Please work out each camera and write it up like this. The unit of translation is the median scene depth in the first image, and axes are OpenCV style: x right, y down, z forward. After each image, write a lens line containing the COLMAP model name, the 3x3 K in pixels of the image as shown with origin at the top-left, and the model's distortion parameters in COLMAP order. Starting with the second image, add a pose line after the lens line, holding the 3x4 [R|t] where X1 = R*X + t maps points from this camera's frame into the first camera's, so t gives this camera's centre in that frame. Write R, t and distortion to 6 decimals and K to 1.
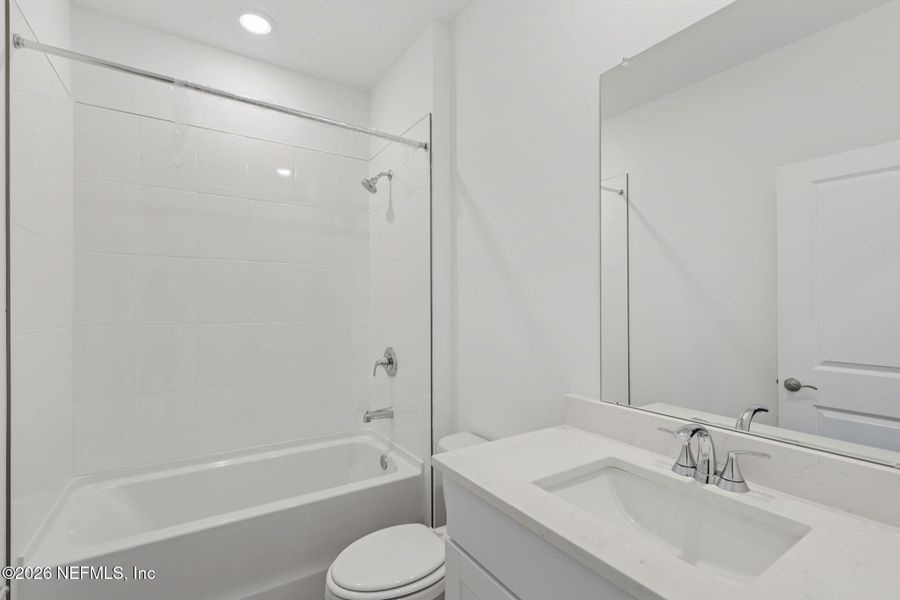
lens RADIAL K [[416.6, 0, 451.9], [0, 416.6, 306.3], [0, 0, 1]] dist [0.002270, 0.000199]
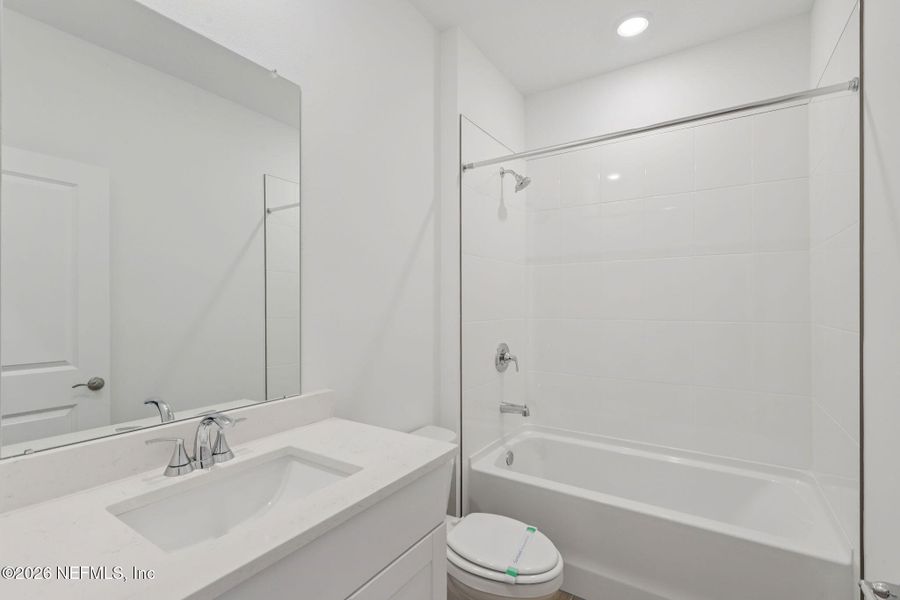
lens RADIAL K [[414.8, 0, 450.0], [0, 414.8, 300.0], [0, 0, 1]] dist [0.001019, -0.000038]
pose [[-0.401662, 0.009322, 0.915740, -0.624127], [0.003848, 0.999957, -0.008491, 0.014509], [-0.915780, 0.000113, -0.401681, 0.893758]]
